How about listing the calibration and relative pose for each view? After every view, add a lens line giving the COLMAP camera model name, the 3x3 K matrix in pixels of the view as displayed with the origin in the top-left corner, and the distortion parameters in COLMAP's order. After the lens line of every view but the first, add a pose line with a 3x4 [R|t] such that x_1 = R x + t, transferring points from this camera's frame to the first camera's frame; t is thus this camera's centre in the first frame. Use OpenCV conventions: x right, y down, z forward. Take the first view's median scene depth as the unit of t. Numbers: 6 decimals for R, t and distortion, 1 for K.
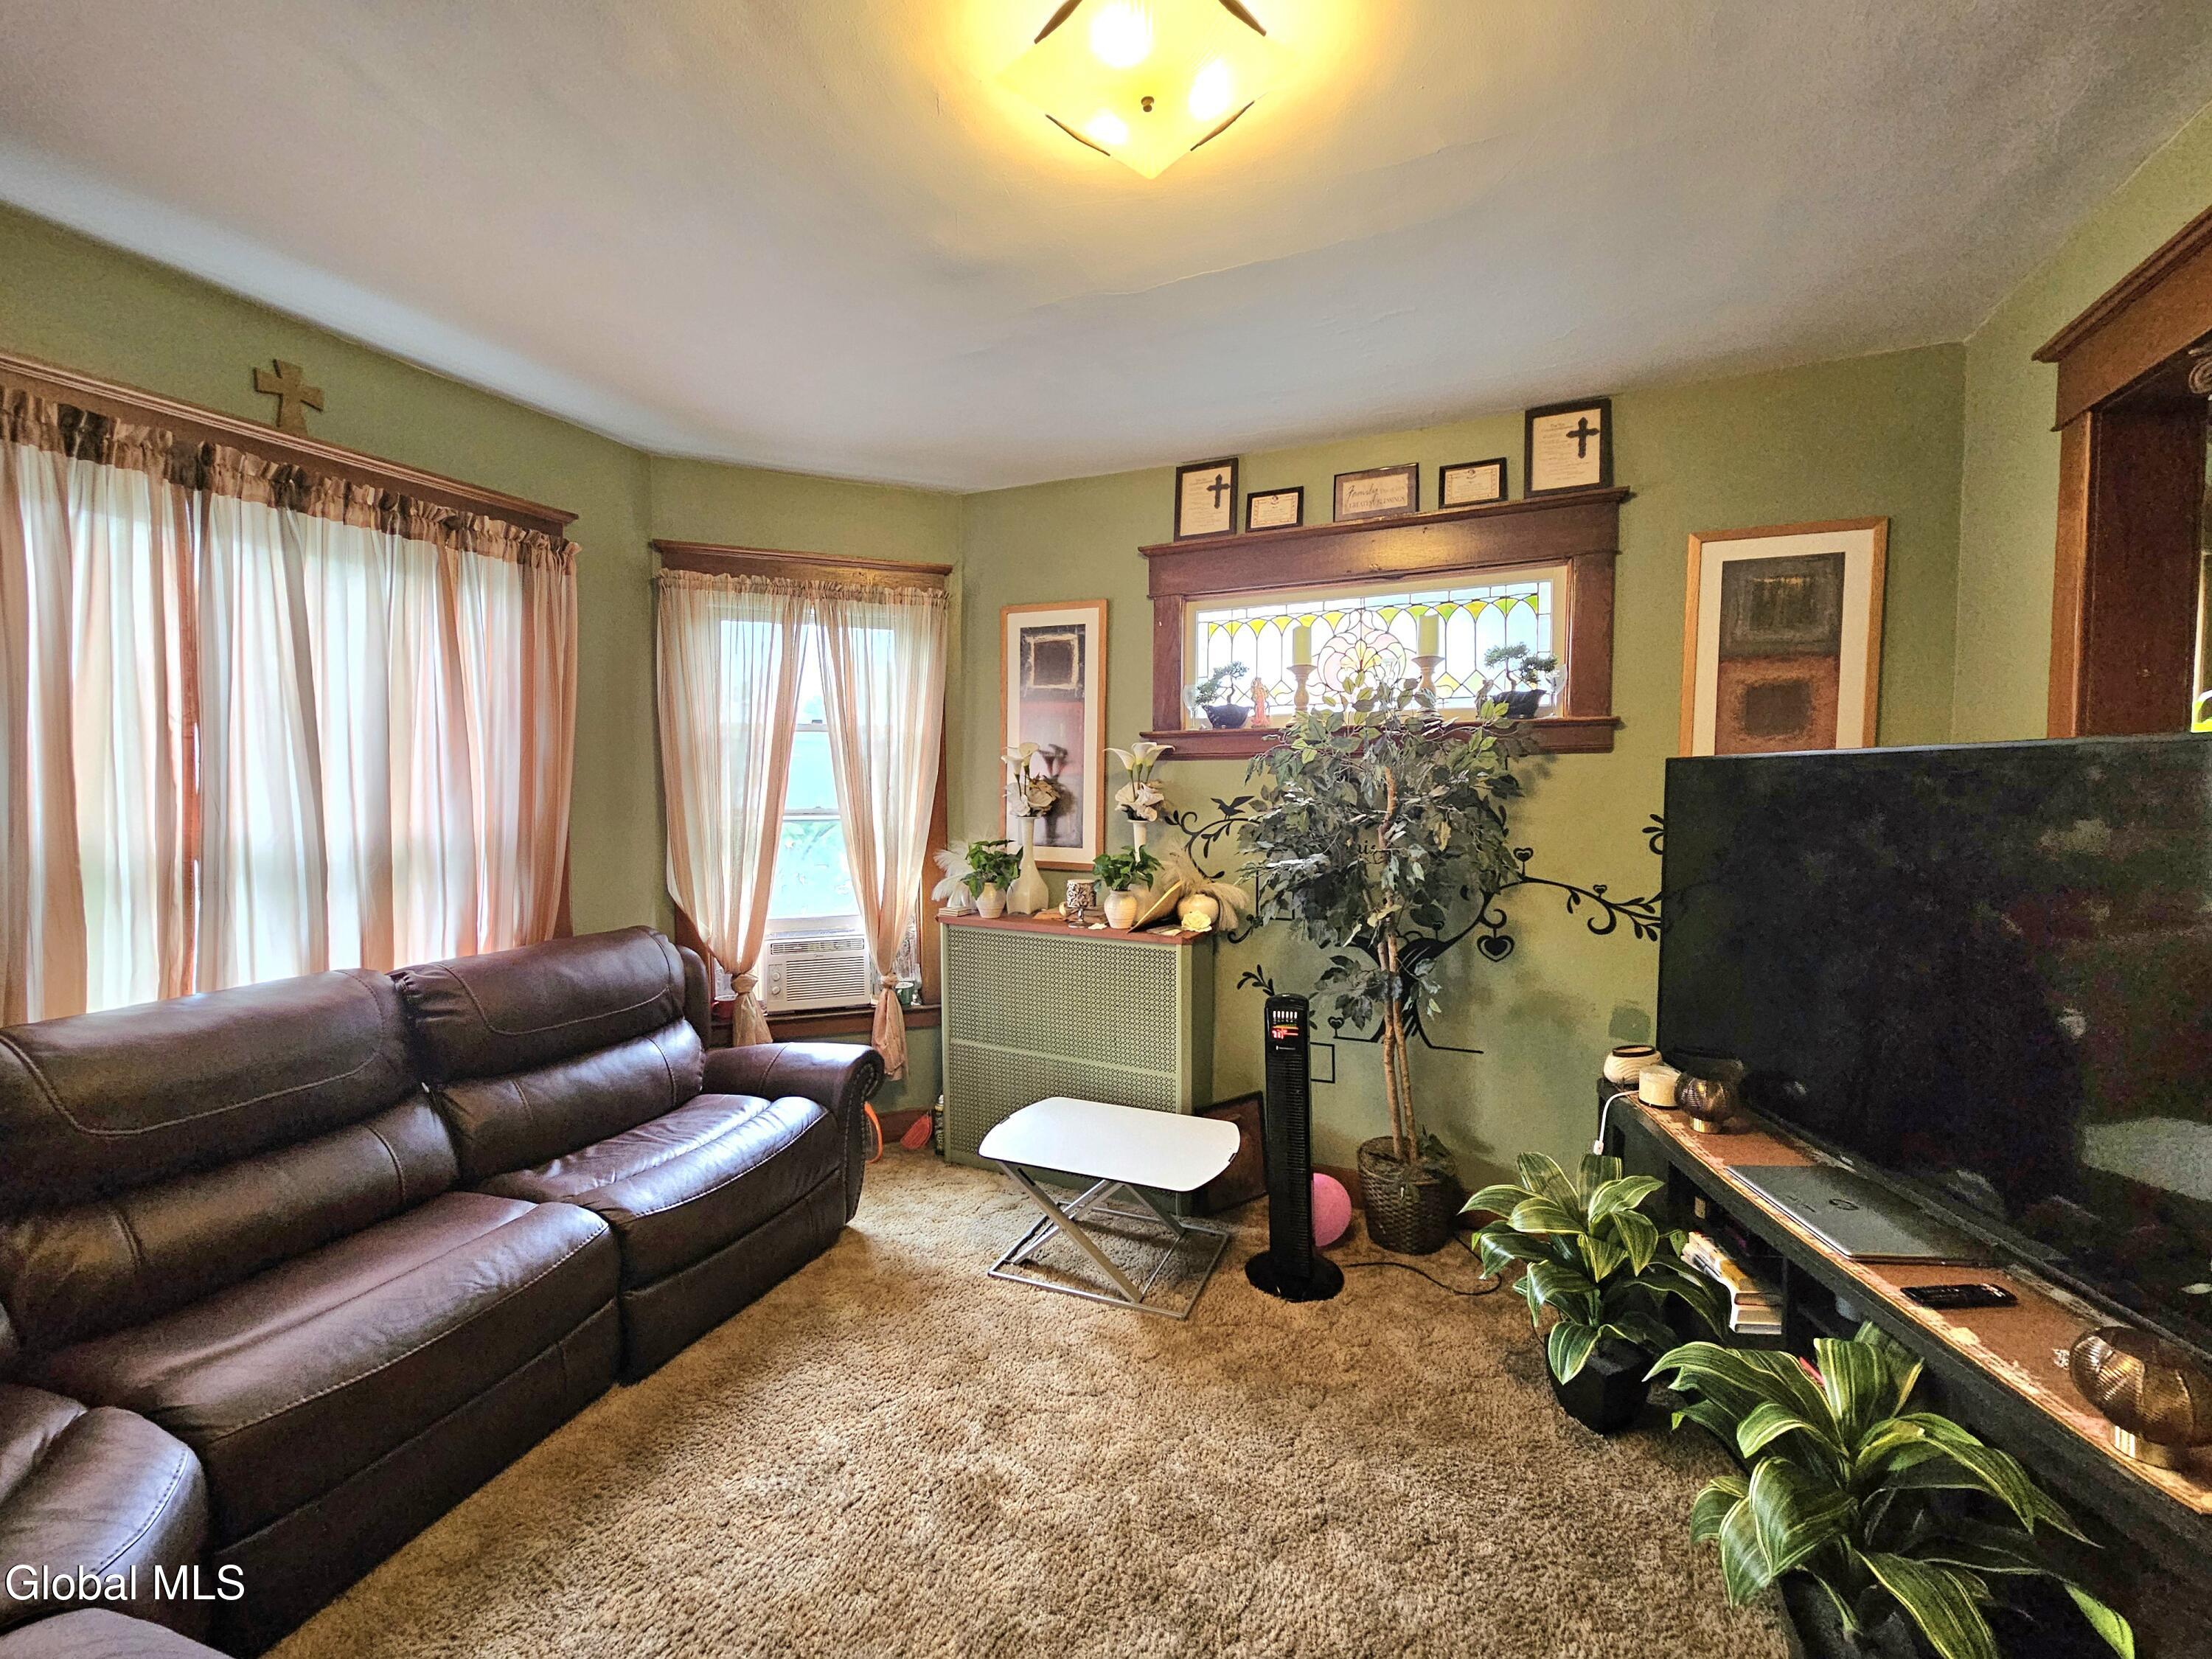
lens RADIAL K [[910.7, 0, 1106.1], [0, 910.7, 829.1], [0, 0, 1]] dist [0.002553, 0.000102]
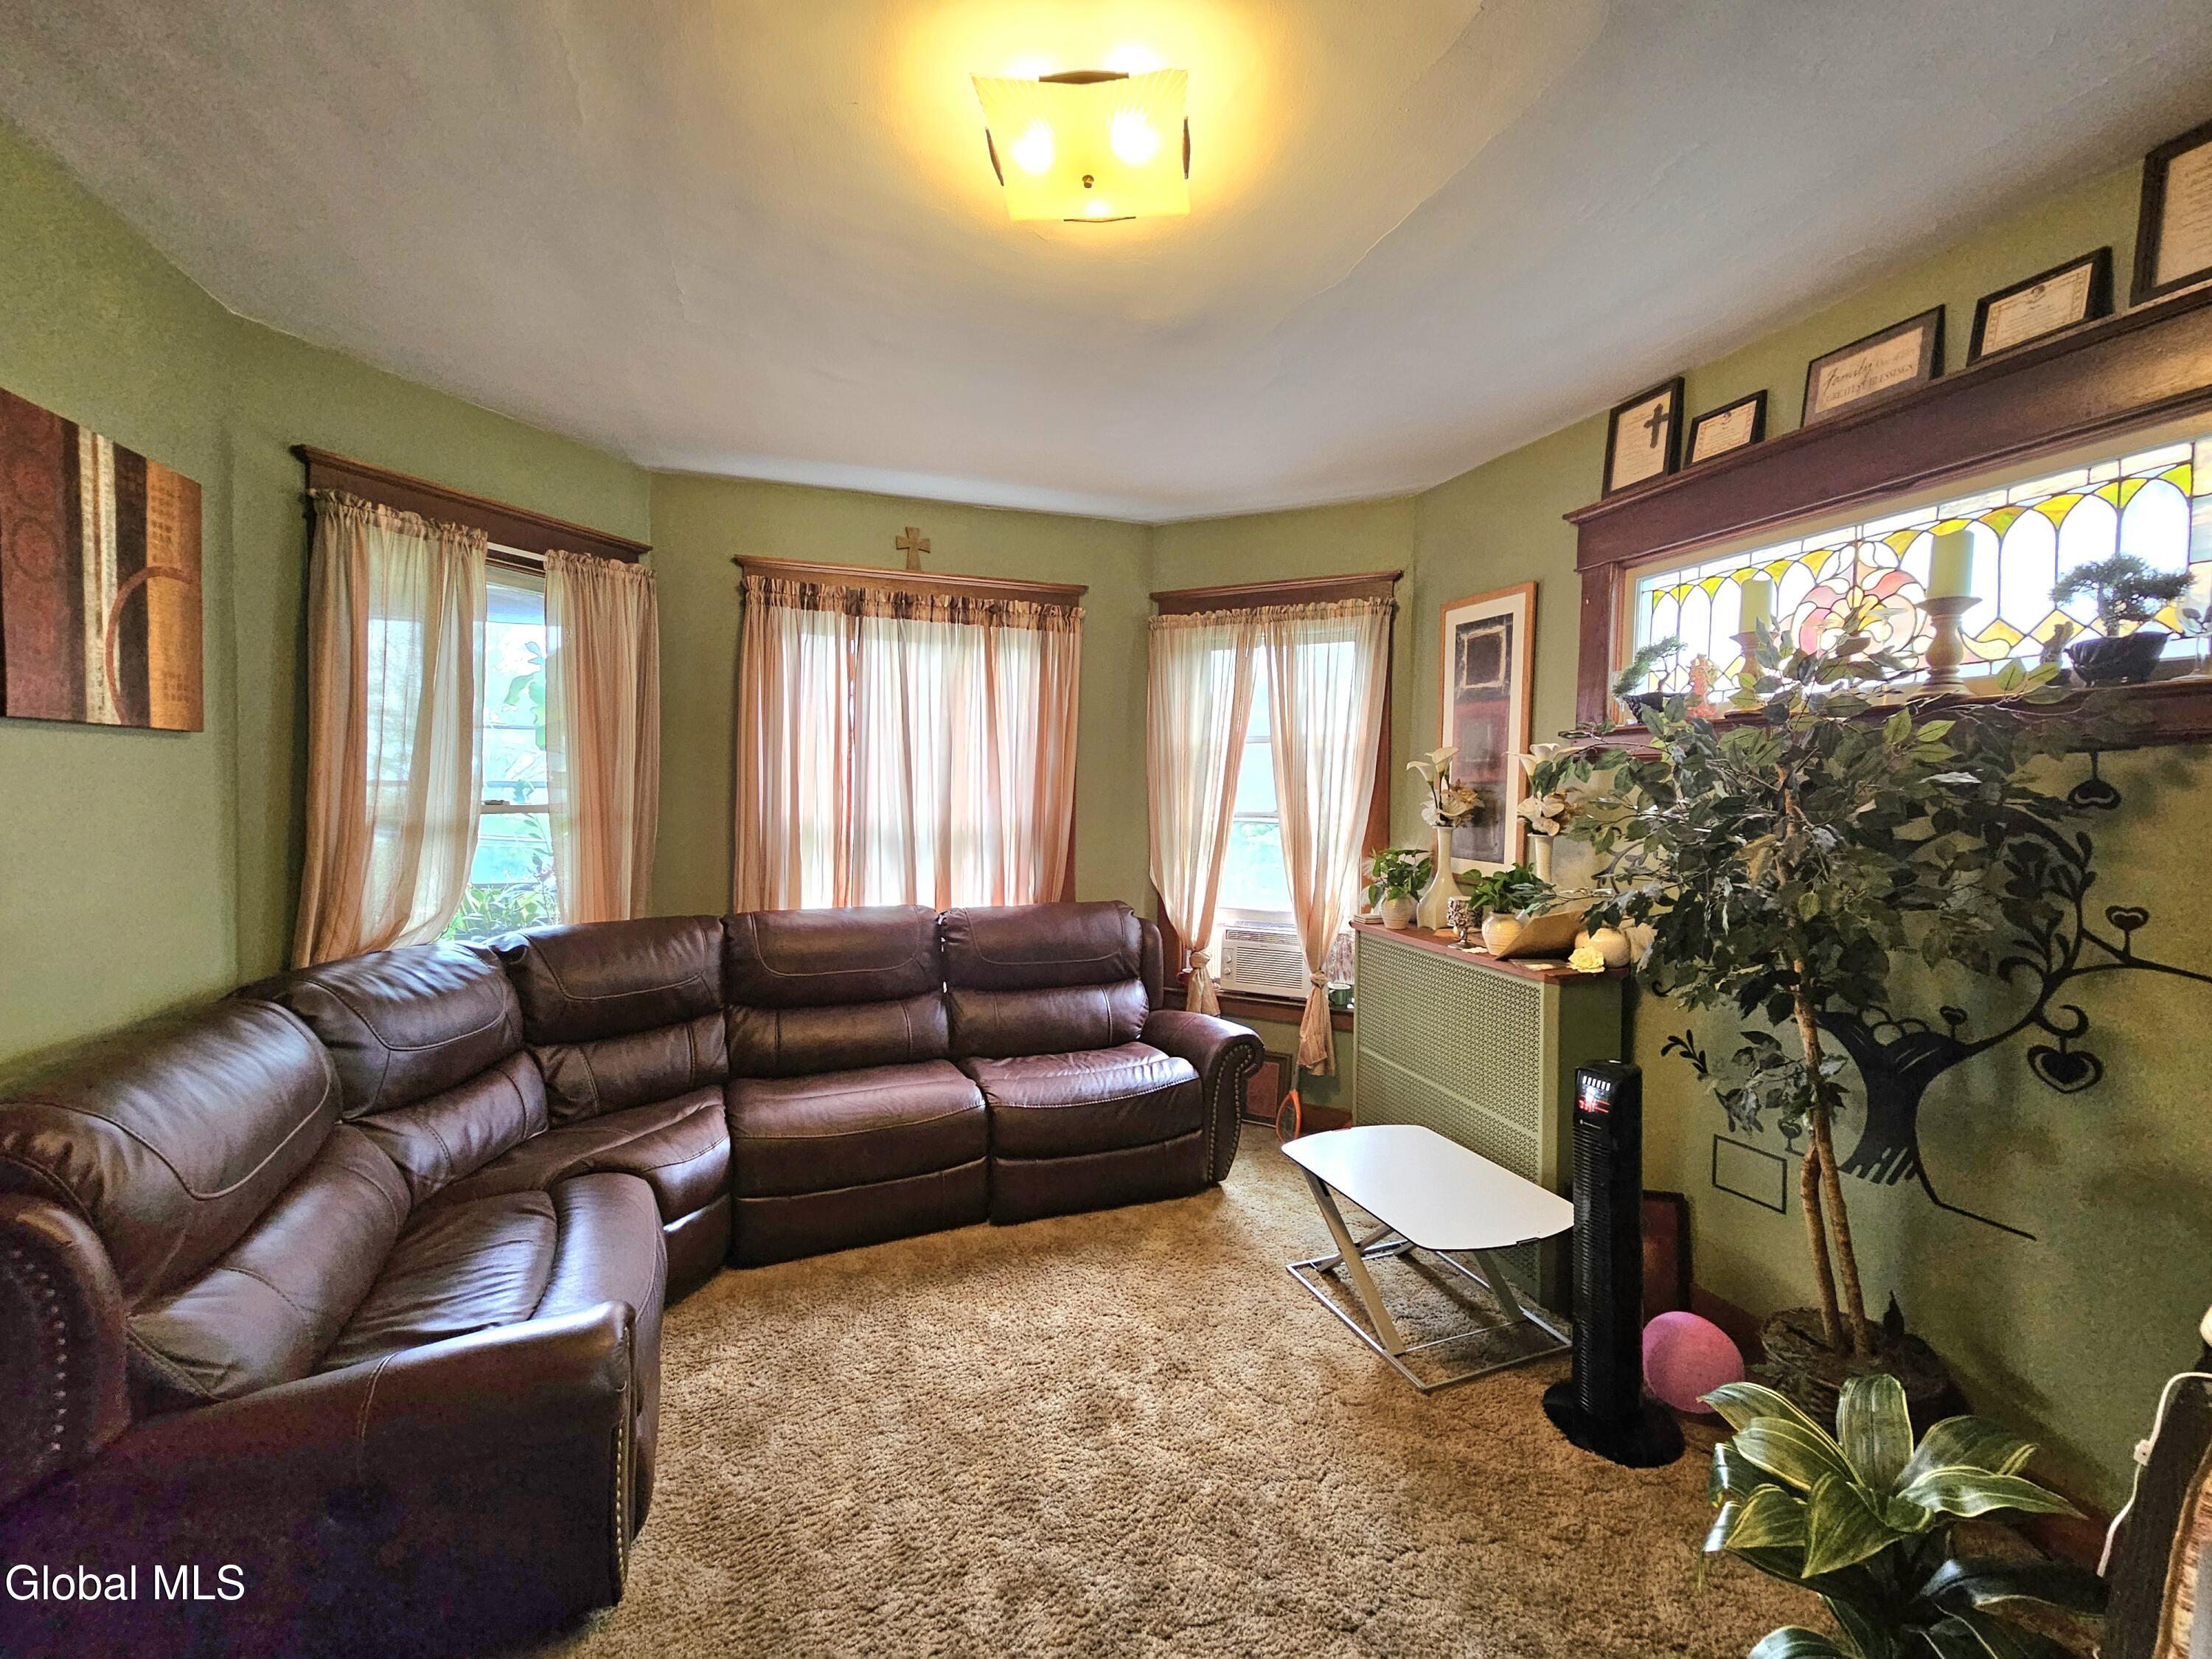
lens RADIAL K [[910.7, 0, 1113.8], [0, 910.7, 826.5], [0, 0, 1]] dist [0.002553, 0.000102]
pose [[0.685444, 0.035599, -0.727254, 0.441072], [-0.044883, 0.998970, 0.006597, -0.005387], [0.726741, 0.028119, 0.686336, 0.133282]]
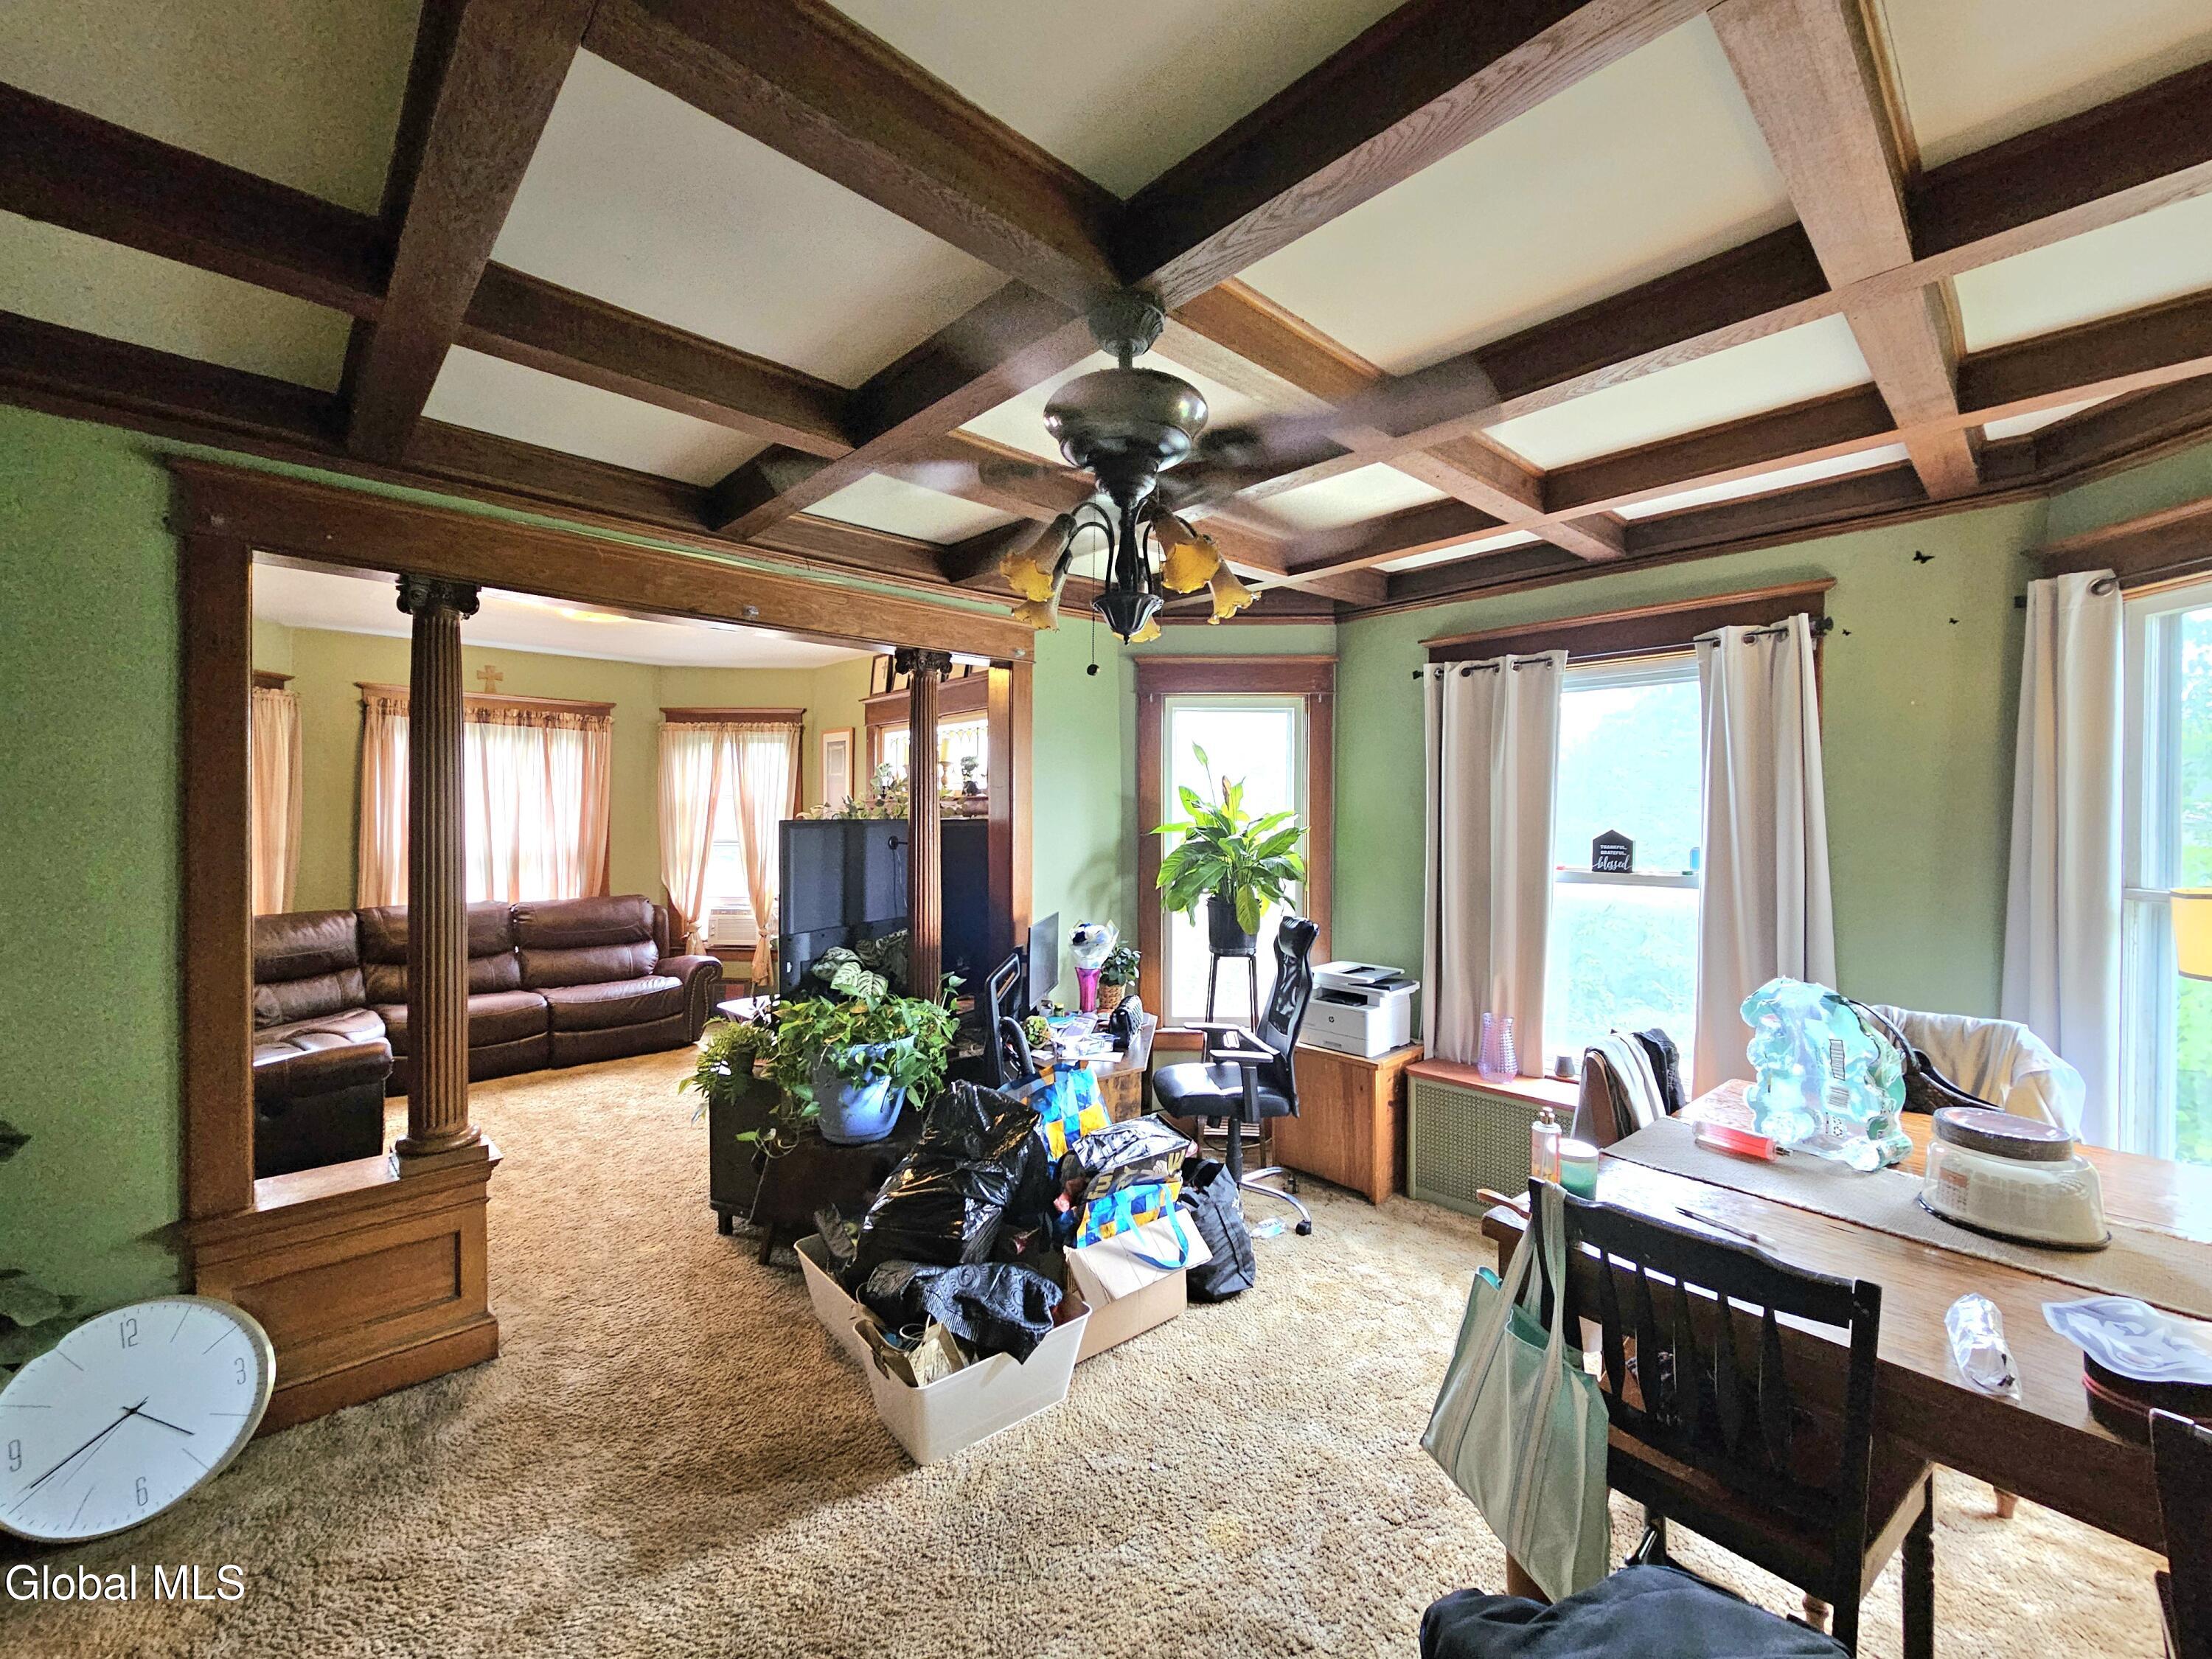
lens RADIAL K [[910.7, 0, 1108.3], [0, 910.7, 829.2], [0, 0, 1]] dist [0.002553, 0.000102]
pose [[0.923338, 0.008118, -0.383901, 1.407069], [-0.022293, 0.999223, -0.032489, 0.000234], [0.383339, 0.038556, 0.922802, -0.572617]]
